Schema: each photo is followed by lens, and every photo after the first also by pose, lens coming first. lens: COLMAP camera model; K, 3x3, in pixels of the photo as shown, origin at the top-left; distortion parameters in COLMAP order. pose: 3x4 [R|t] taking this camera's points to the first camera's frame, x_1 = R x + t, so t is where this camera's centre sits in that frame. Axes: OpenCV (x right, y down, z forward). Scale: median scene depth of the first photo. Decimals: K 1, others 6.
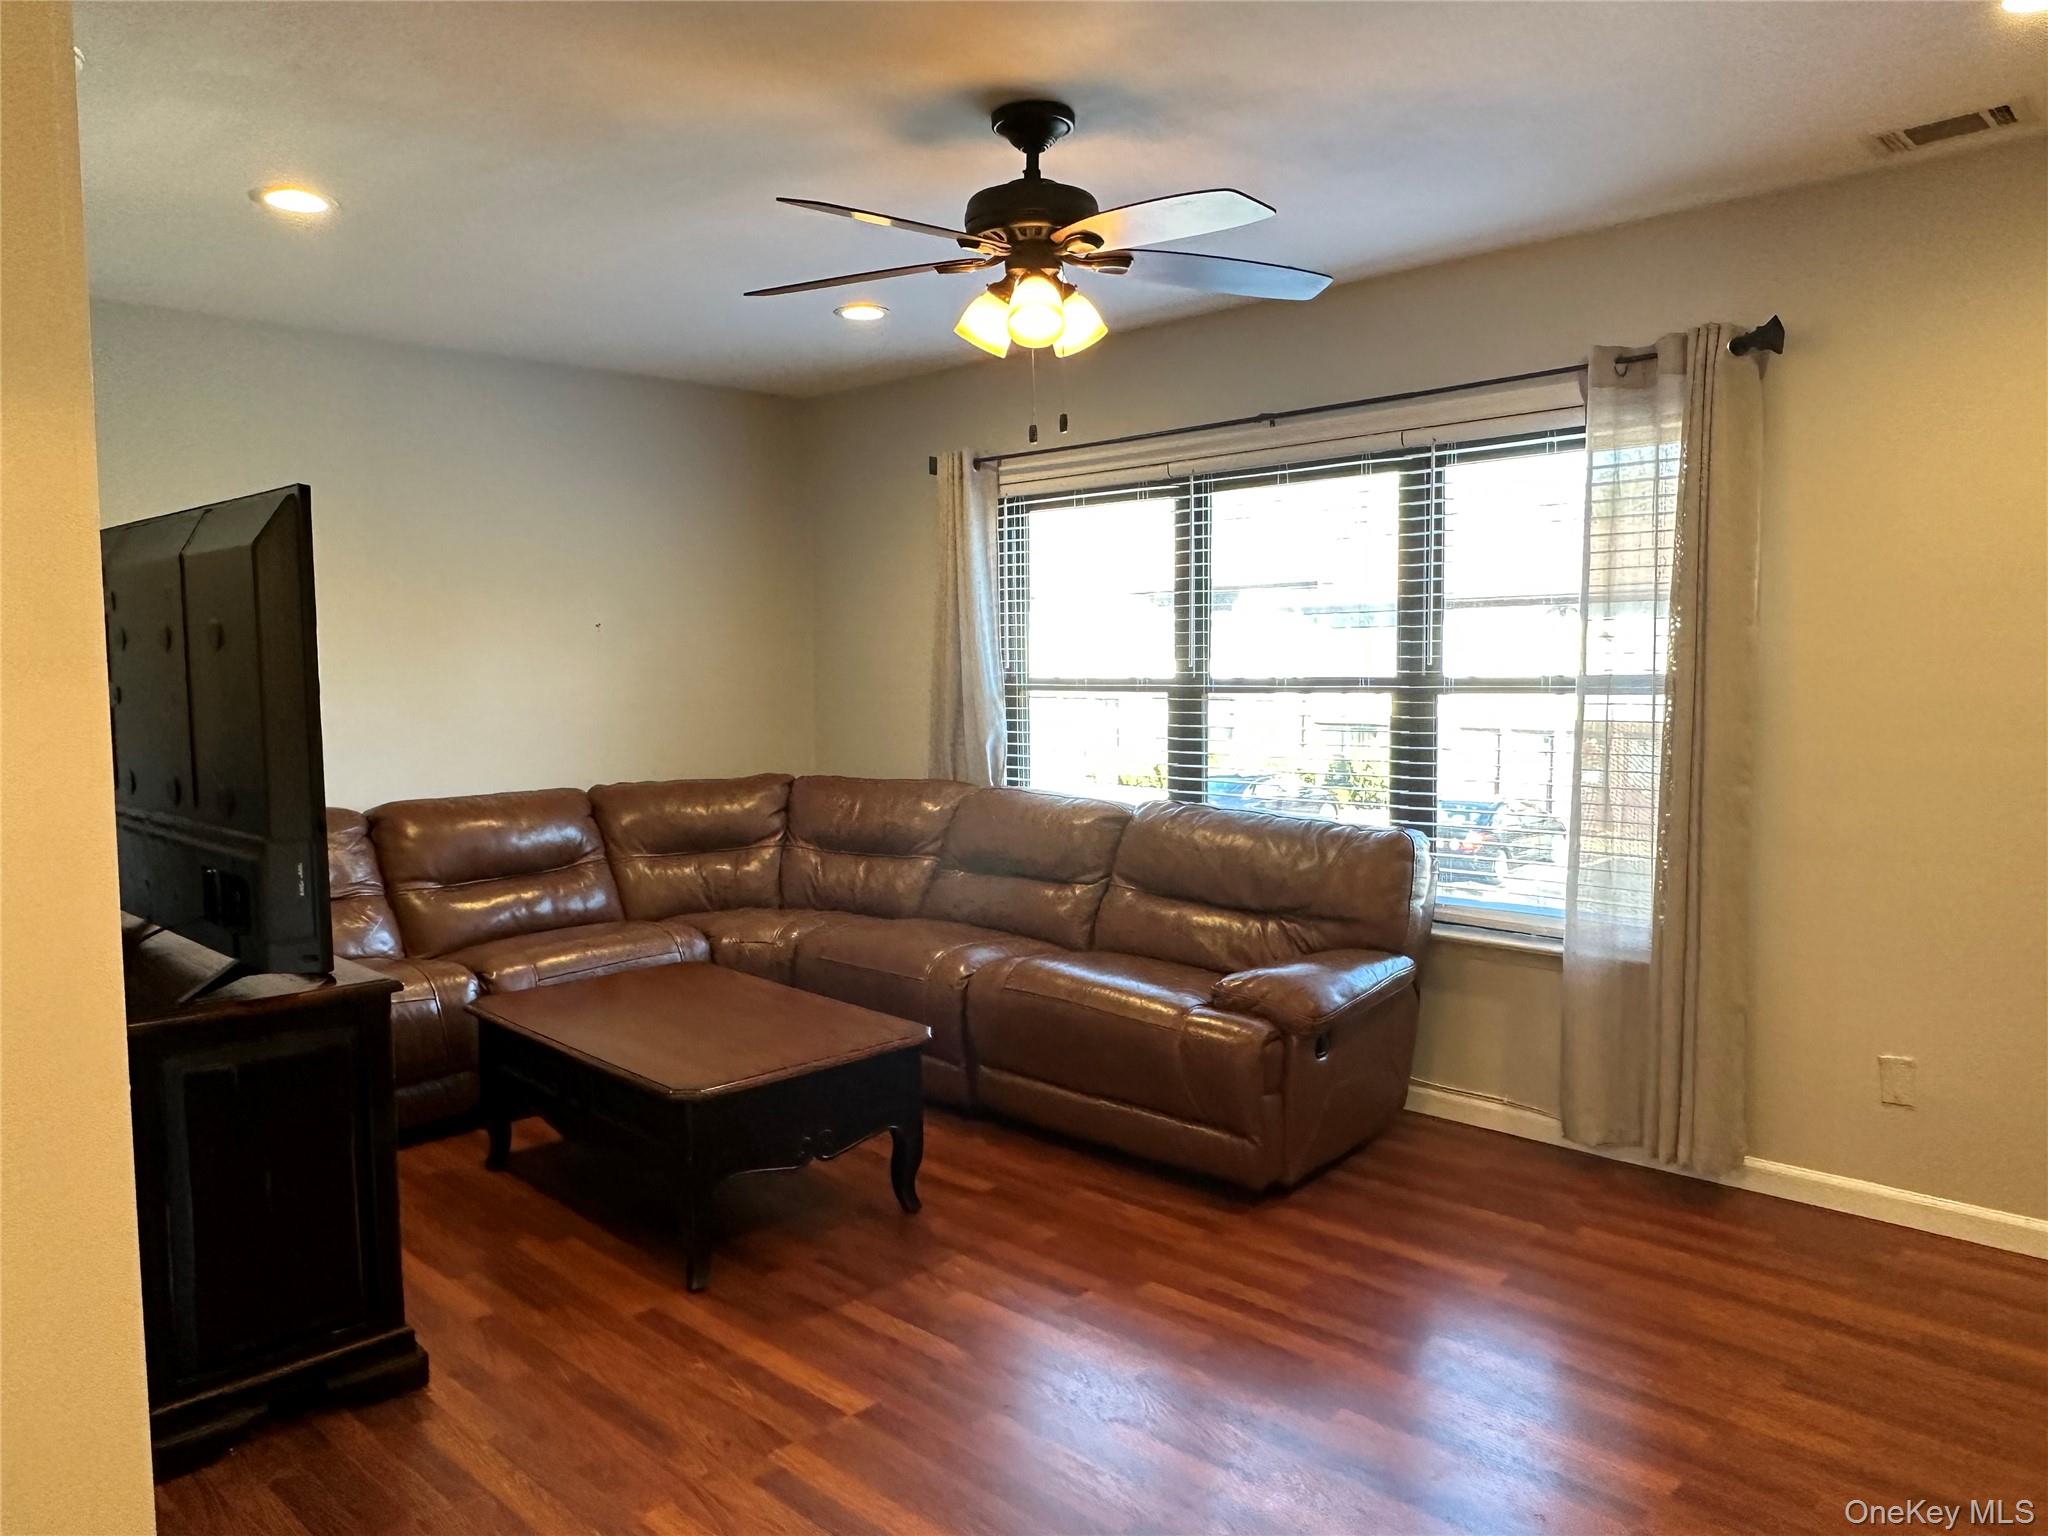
lens RADIAL K [[1403.3, 0, 1024.0], [0, 1403.3, 768.0], [0, 0, 1]] dist [0.003842, 0.001852]
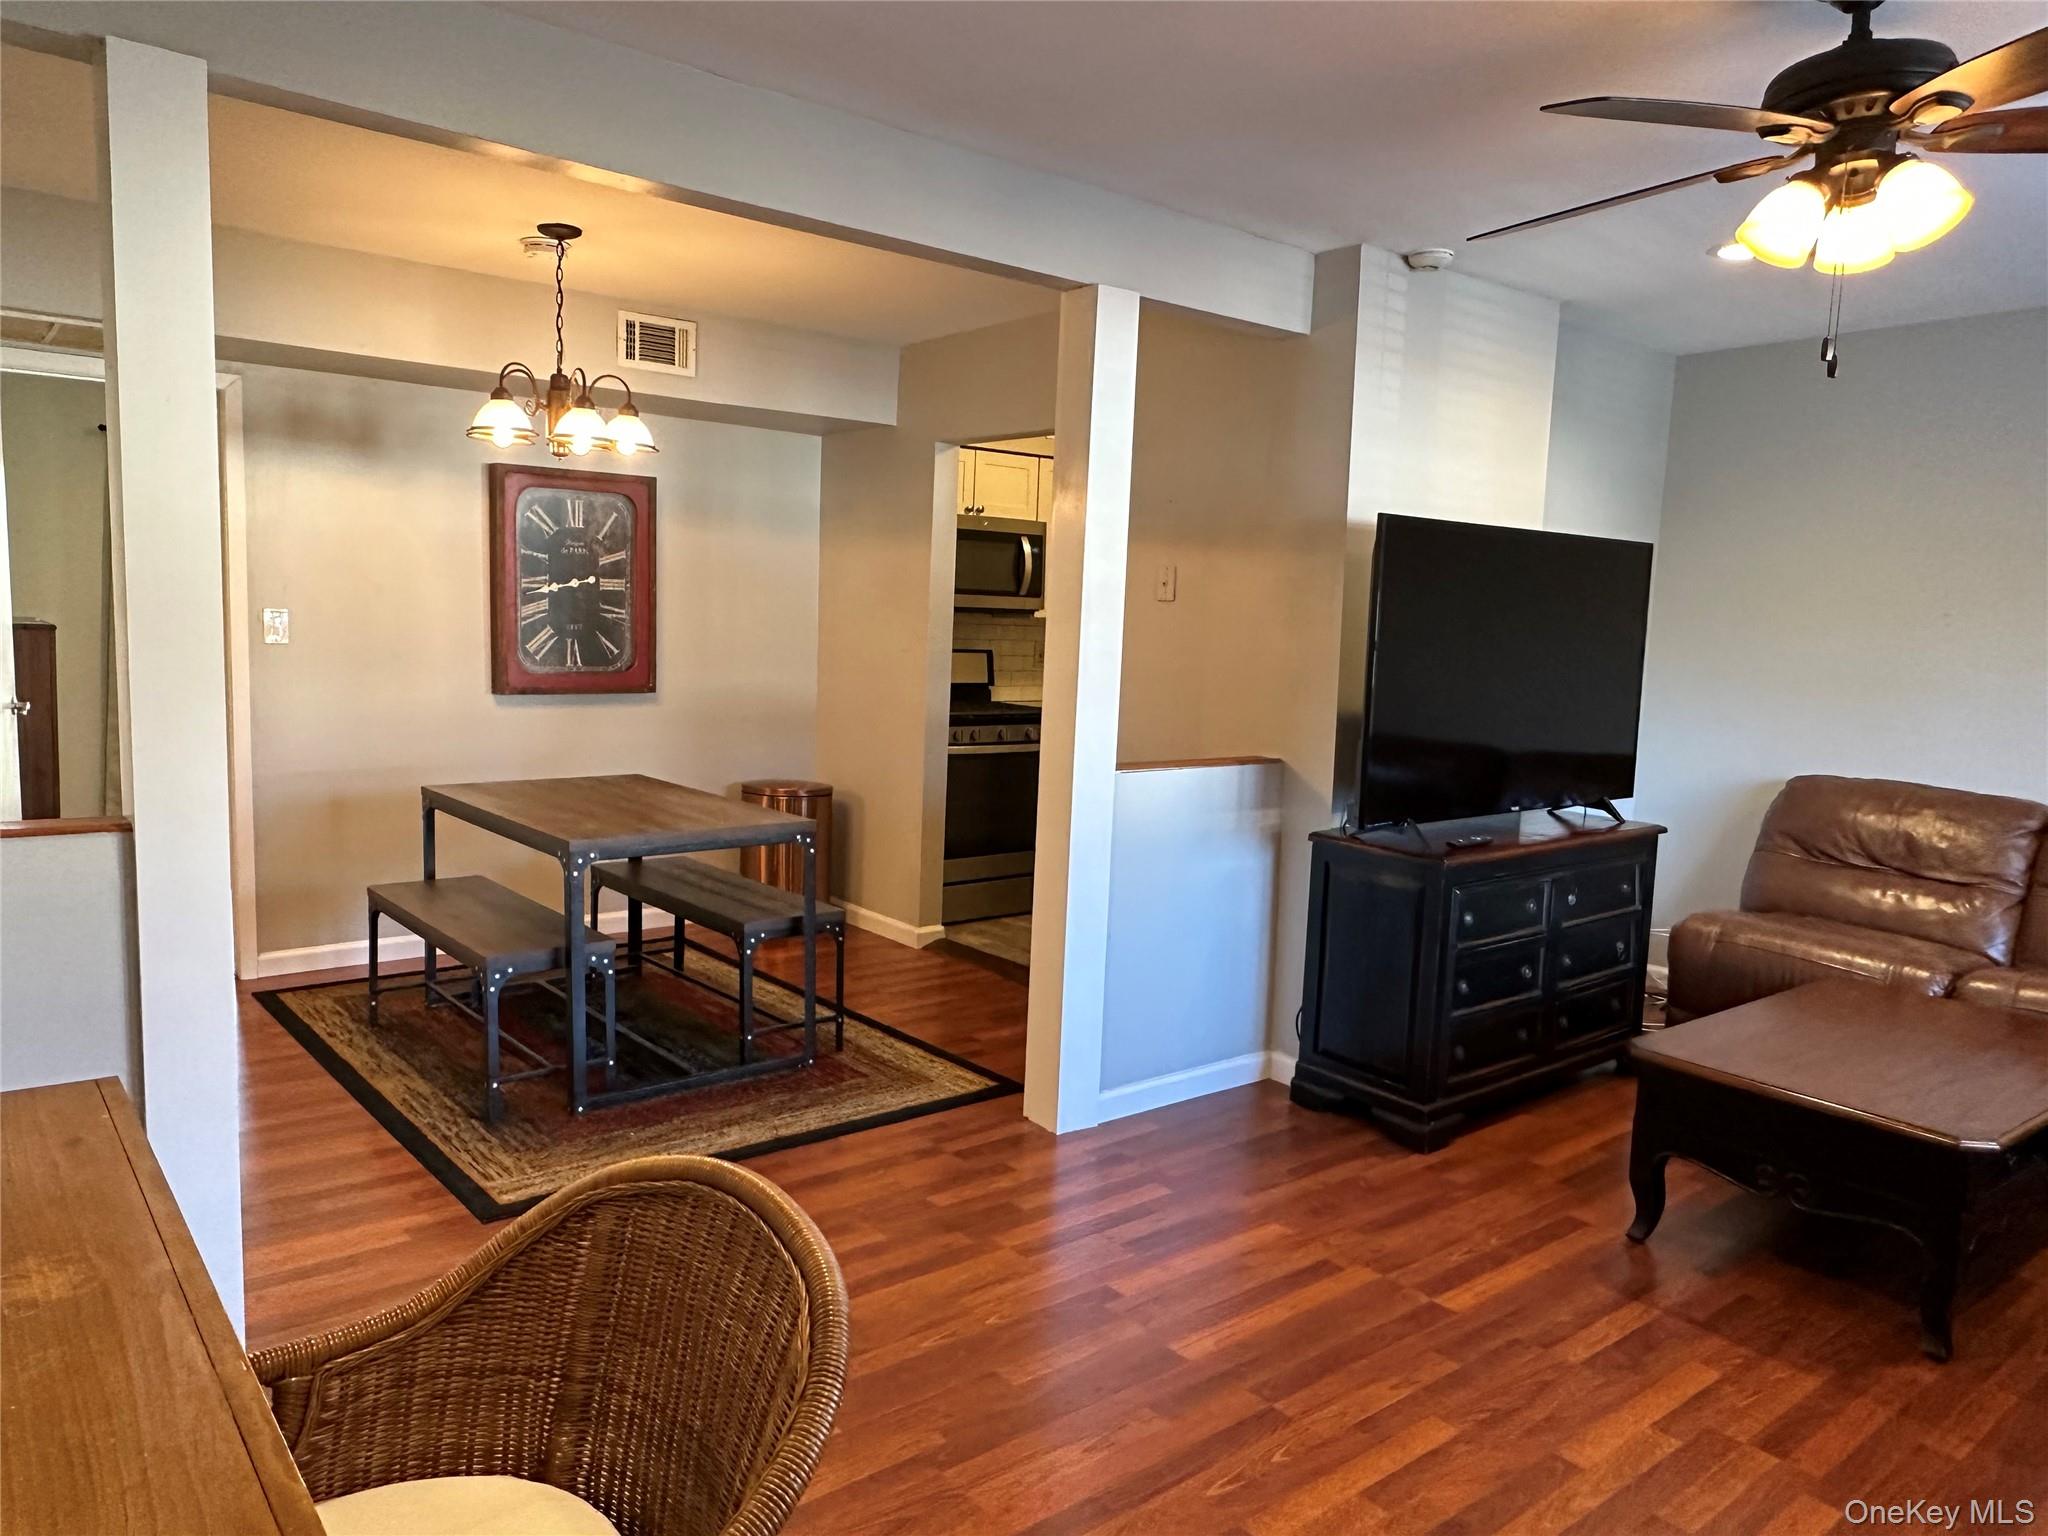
lens RADIAL K [[1403.3, 0, 1024.0], [0, 1403.3, 768.0], [0, 0, 1]] dist [0.003842, 0.001852]
pose [[-0.116290, 0.106507, -0.987488, 0.897403], [-0.126402, 0.984562, 0.121077, -0.041726], [0.985139, 0.138900, -0.101032, 0.687919]]
